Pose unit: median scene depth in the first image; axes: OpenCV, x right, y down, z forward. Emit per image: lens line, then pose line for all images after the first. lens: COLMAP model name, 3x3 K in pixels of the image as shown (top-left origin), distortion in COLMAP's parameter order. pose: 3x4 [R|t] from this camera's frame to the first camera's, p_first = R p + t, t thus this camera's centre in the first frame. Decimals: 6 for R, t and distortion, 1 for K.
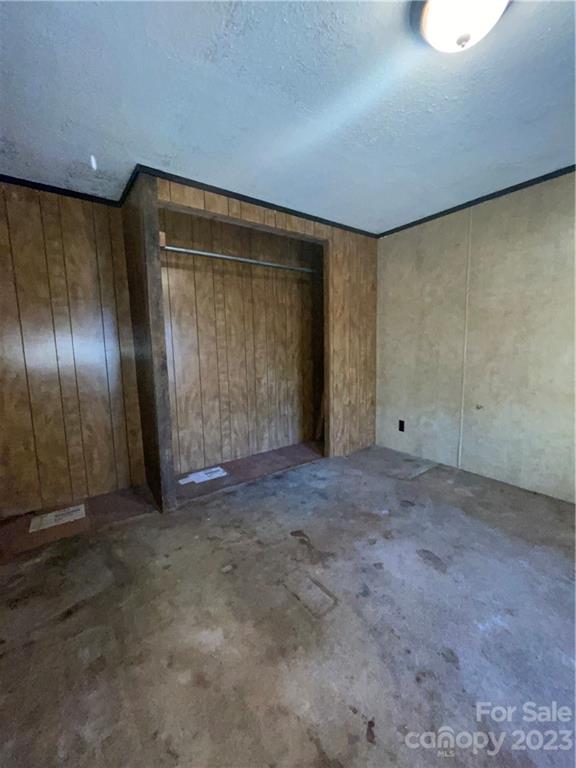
lens RADIAL K [[312.5, 0, 290.3], [0, 312.5, 382.3], [0, 0, 1]] dist [-0.000878, -0.000216]
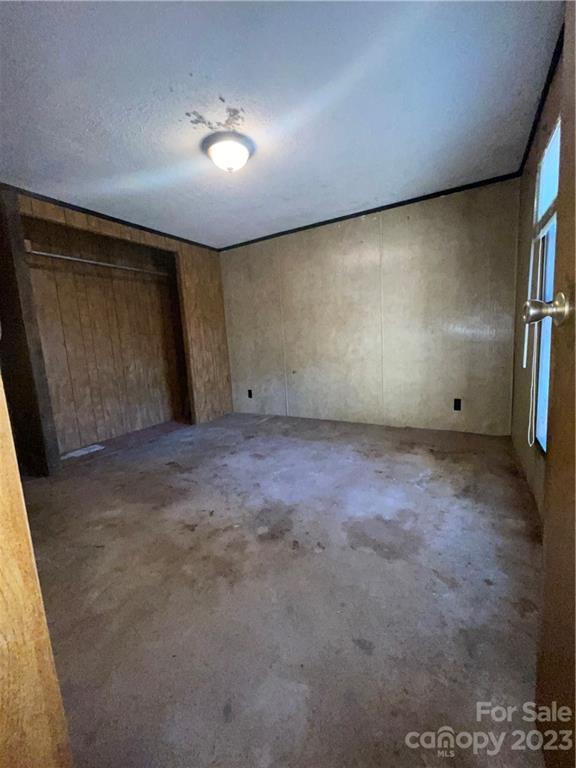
lens RADIAL K [[312.5, 0, 290.3], [0, 312.5, 382.3], [0, 0, 1]] dist [-0.000878, -0.000216]
pose [[0.919813, -0.087362, 0.382508, 0.008193], [0.087495, 0.996018, 0.017085, 0.087485], [-0.382478, 0.017753, 0.923794, -0.323029]]
